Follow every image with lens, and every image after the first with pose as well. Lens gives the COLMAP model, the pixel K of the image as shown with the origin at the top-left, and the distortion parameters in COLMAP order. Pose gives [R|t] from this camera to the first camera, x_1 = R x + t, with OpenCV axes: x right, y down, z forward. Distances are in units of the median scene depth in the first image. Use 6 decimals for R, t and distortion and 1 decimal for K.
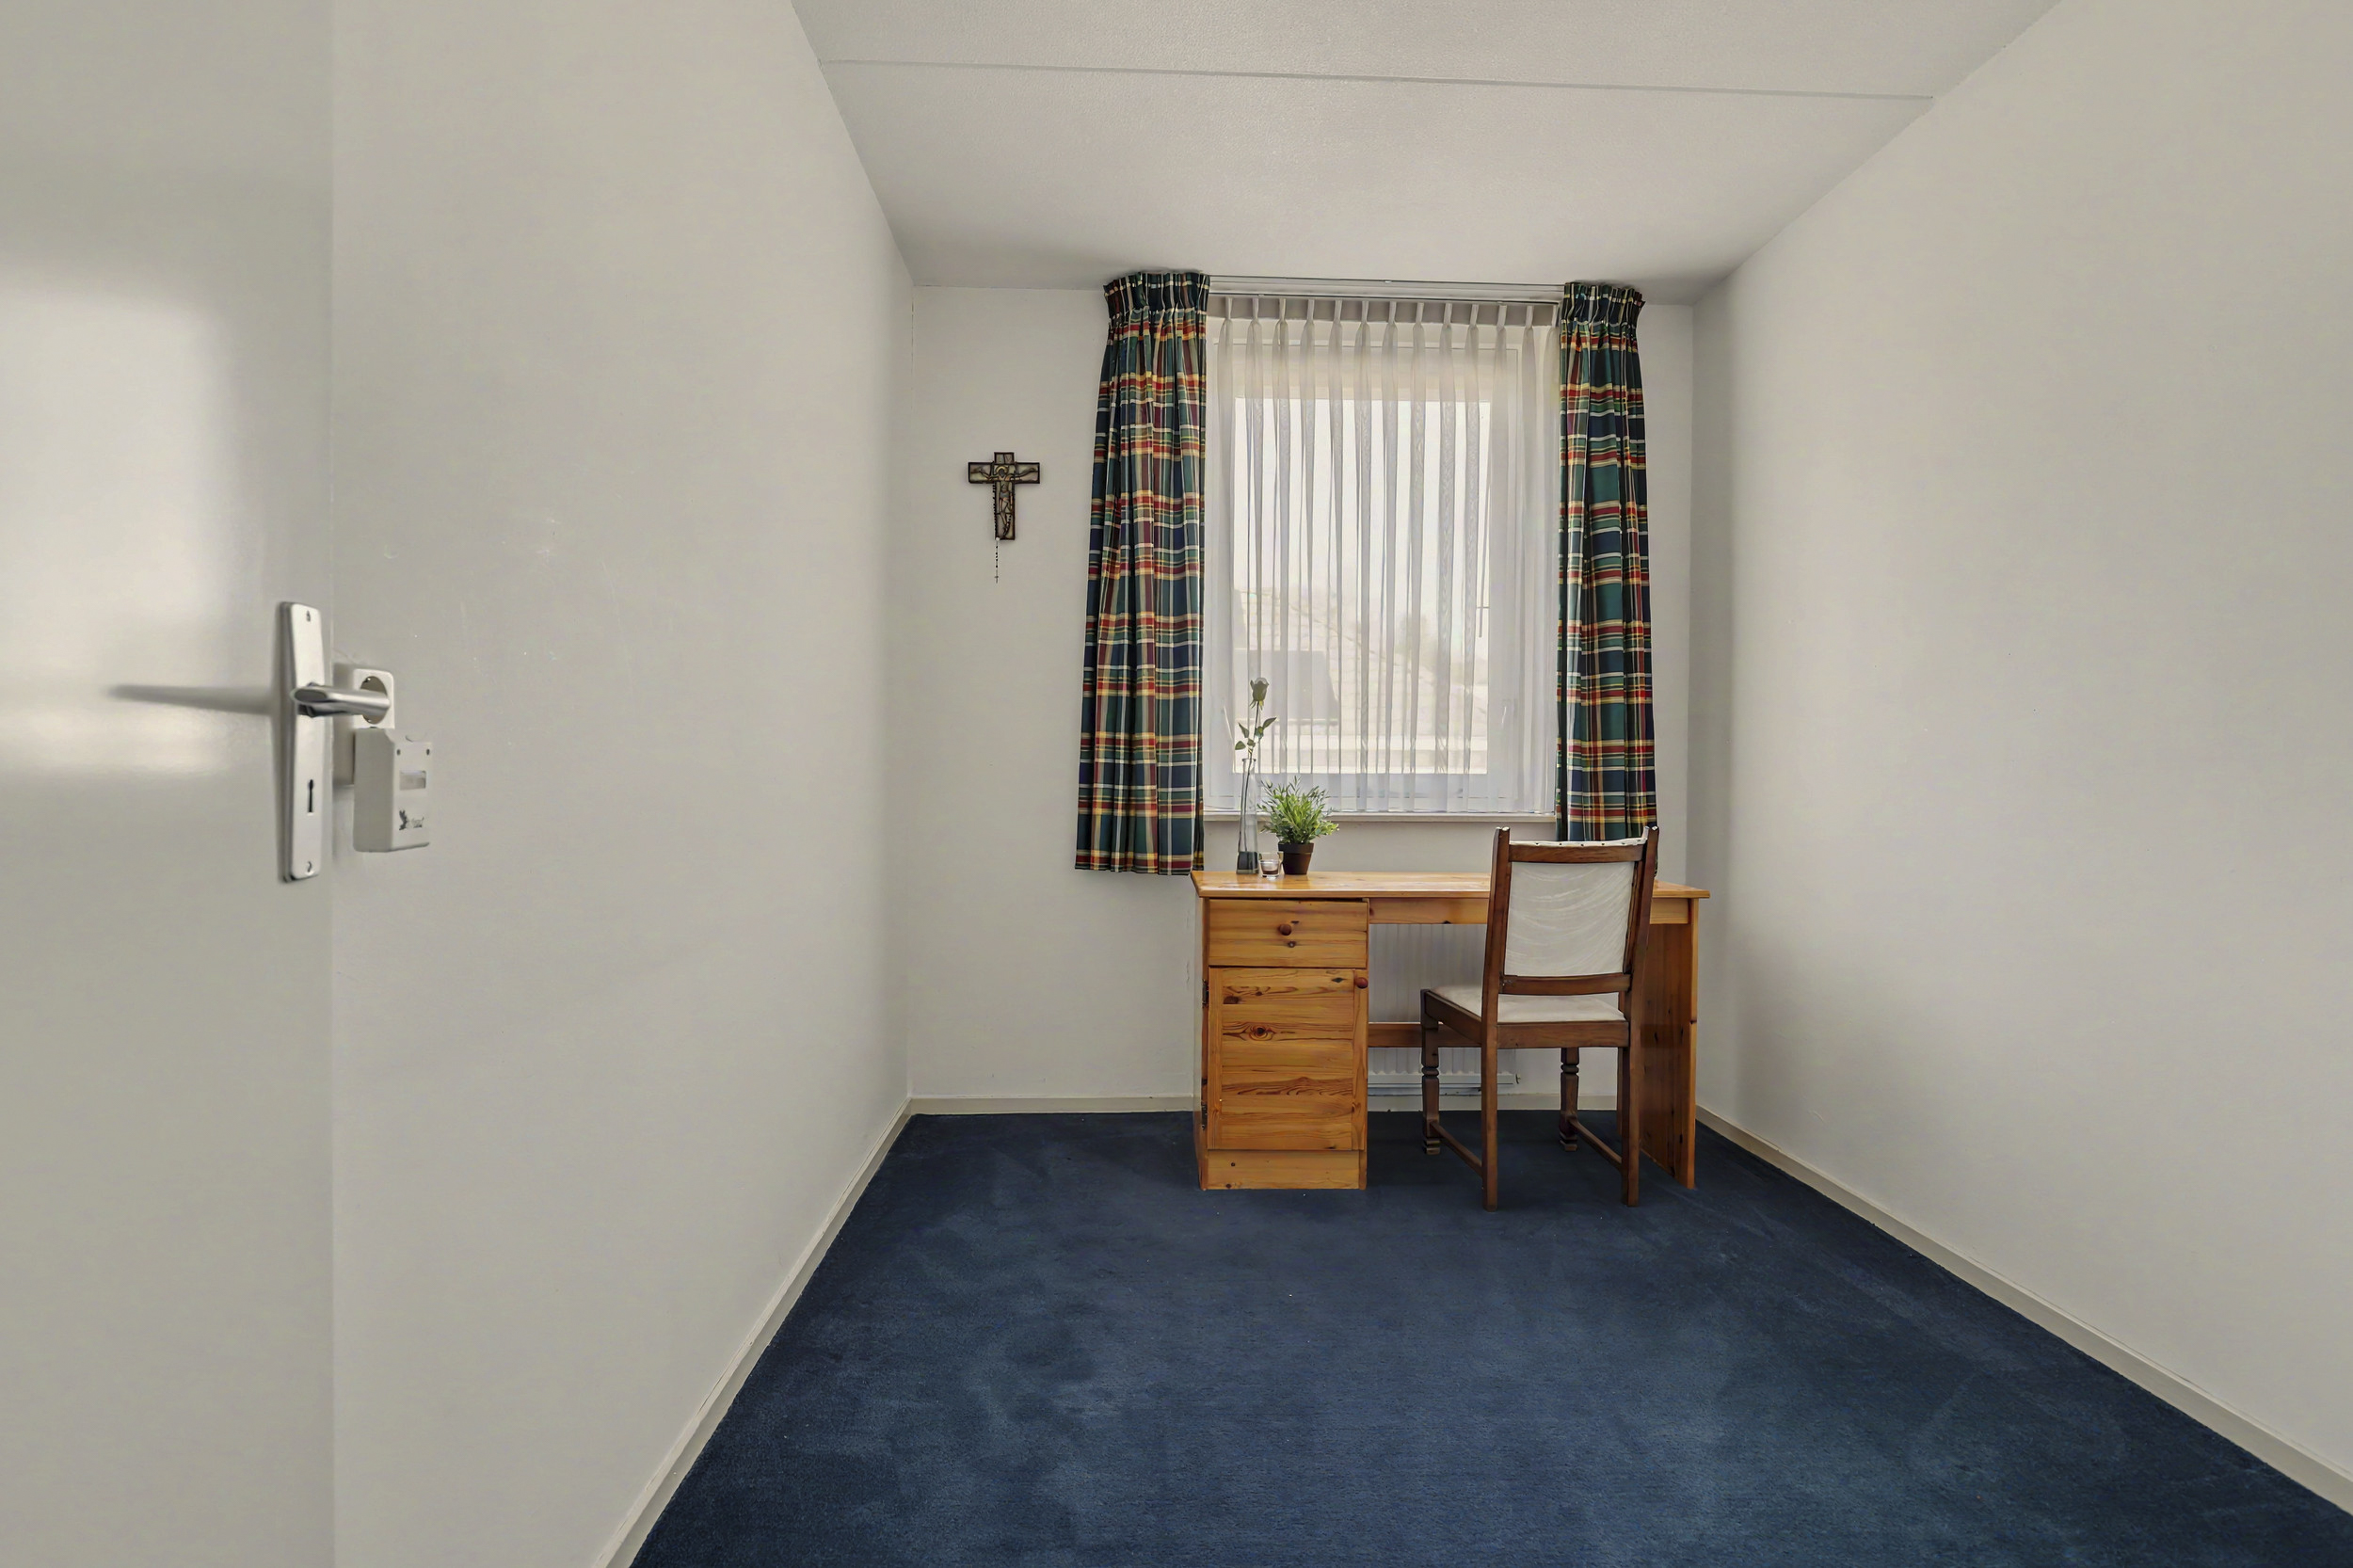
lens RADIAL K [[1493.5, 0, 1177.8], [0, 1493.5, 790.7], [0, 0, 1]] dist [0.049222, 0.000852]
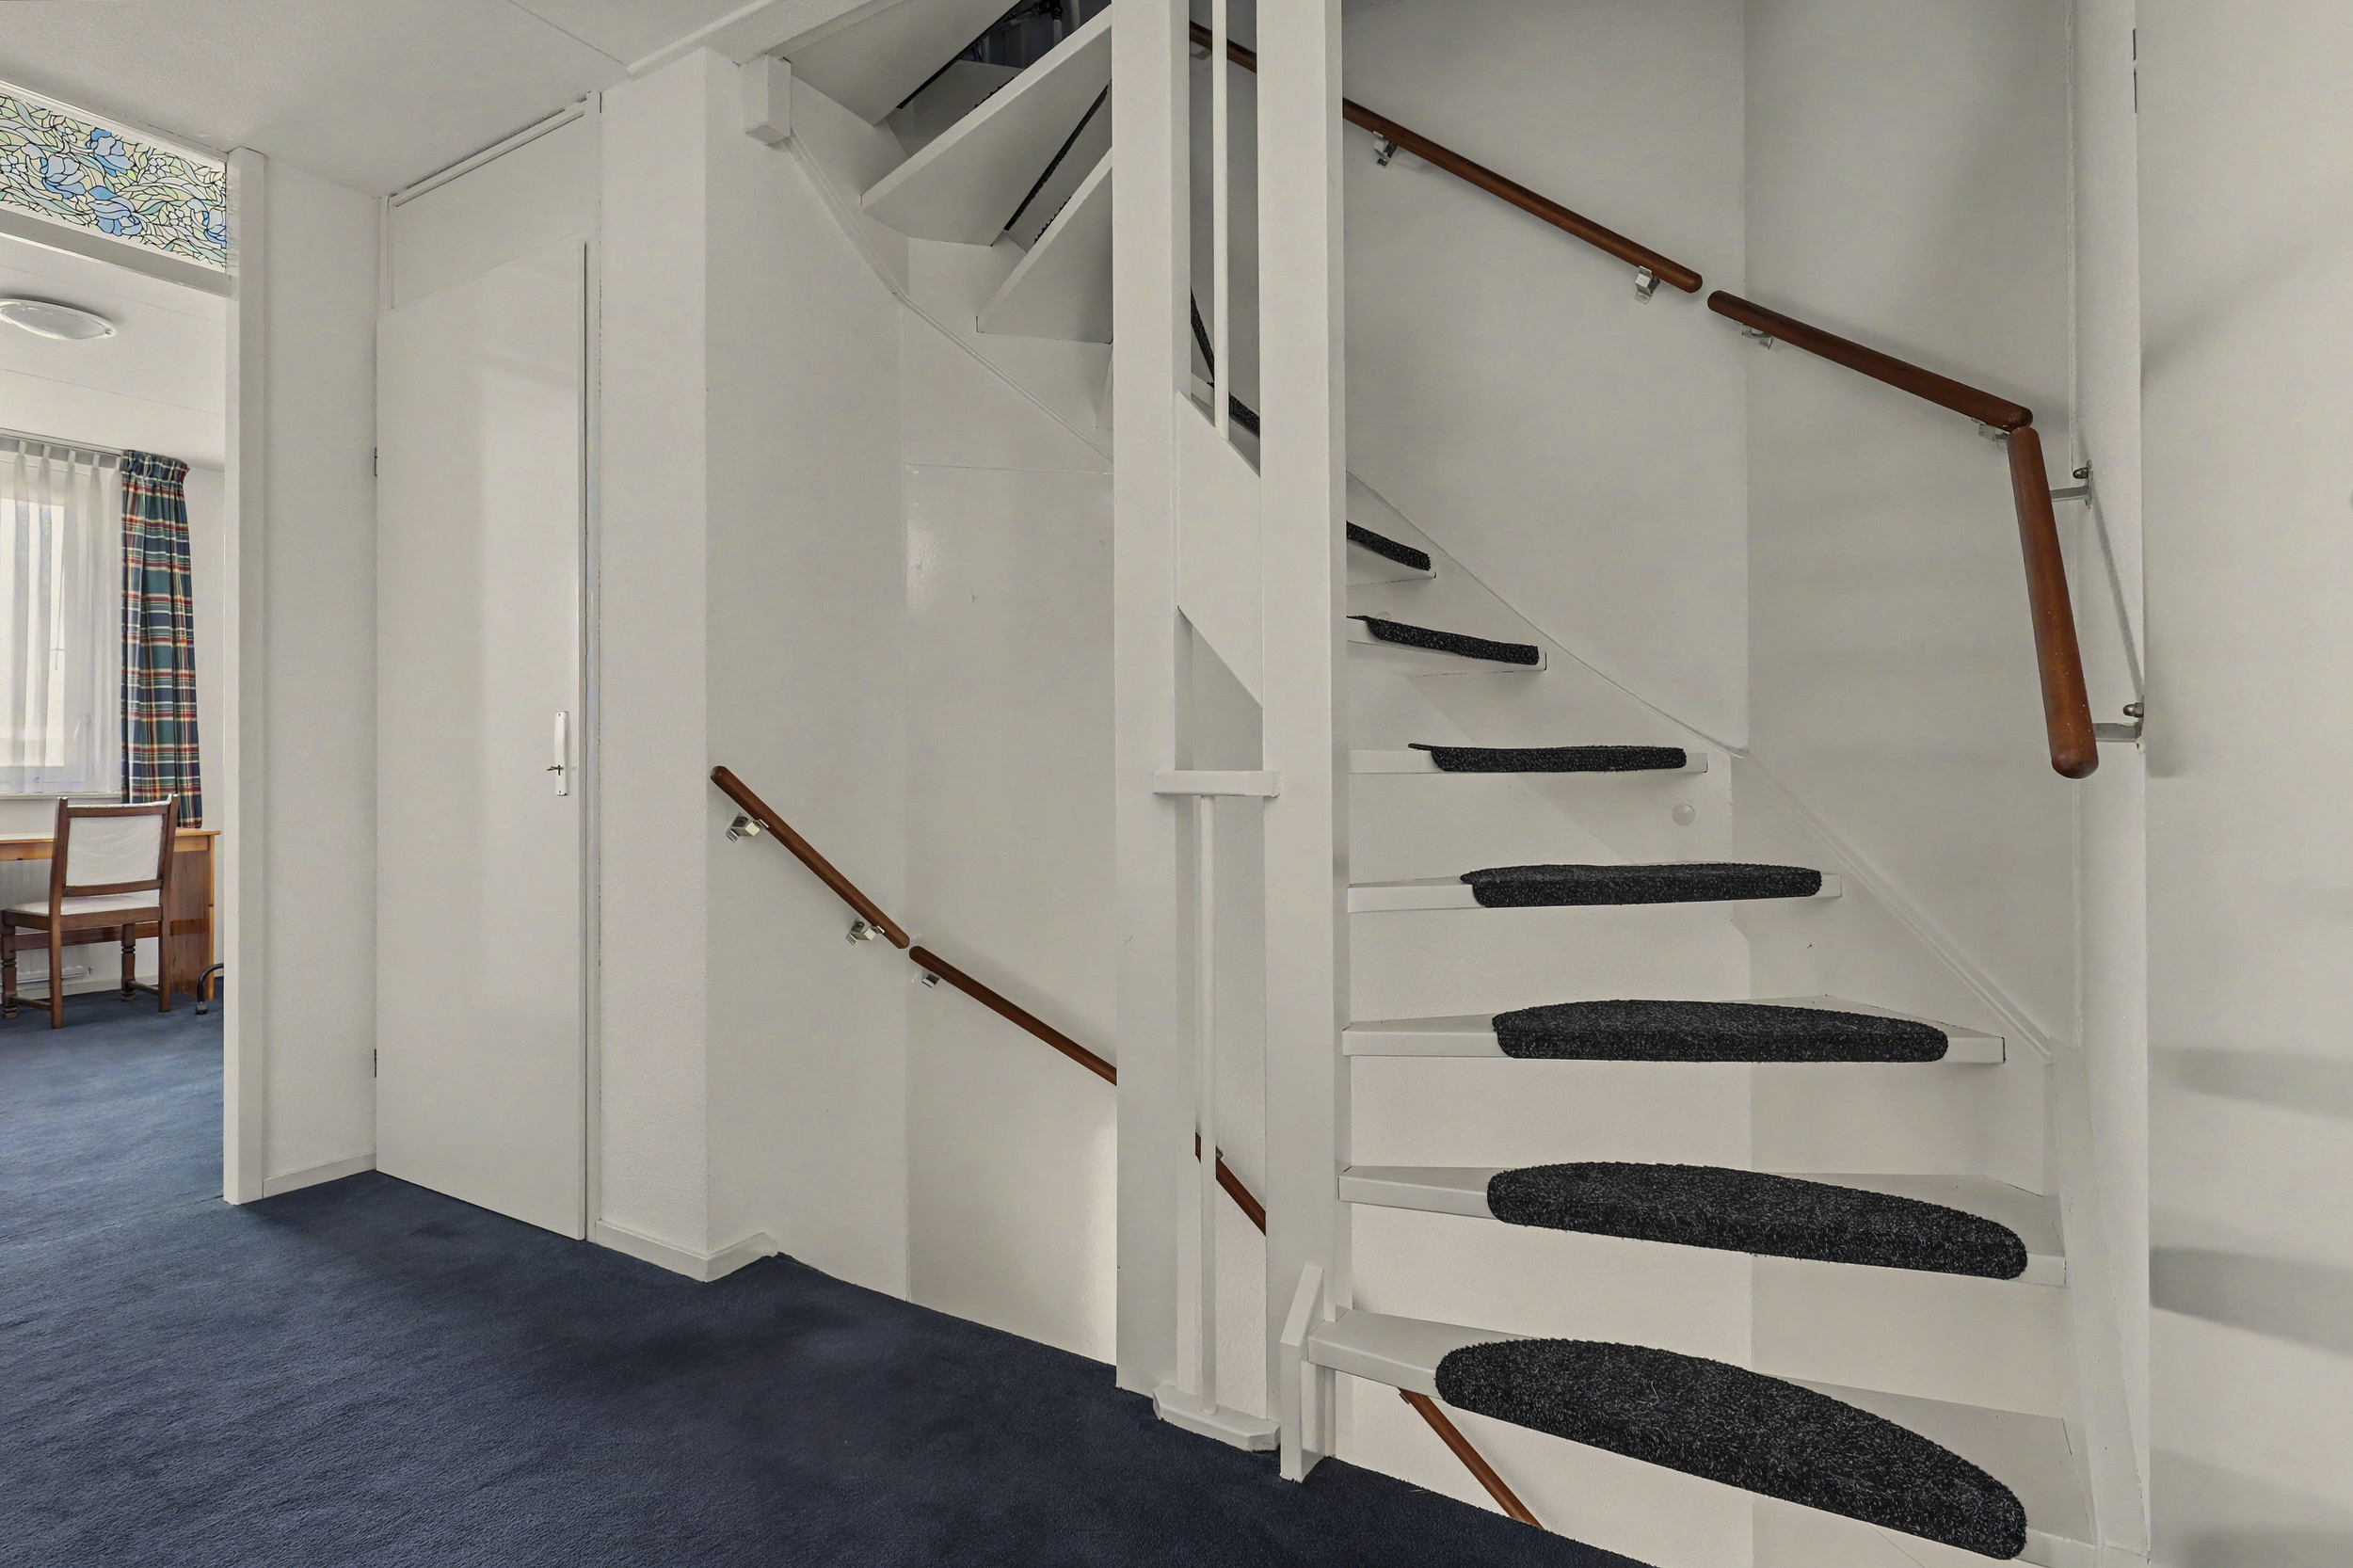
lens RADIAL K [[1173.9, 0, 1175.7], [0, 1173.9, 742.8], [0, 0, 1]] dist [-0.005736, 0.000592]
pose [[0.585480, -0.000857, 0.810686, -0.086176], [0.021530, 0.999663, -0.014492, 0.006095], [-0.810401, 0.025940, 0.585302, -0.583977]]
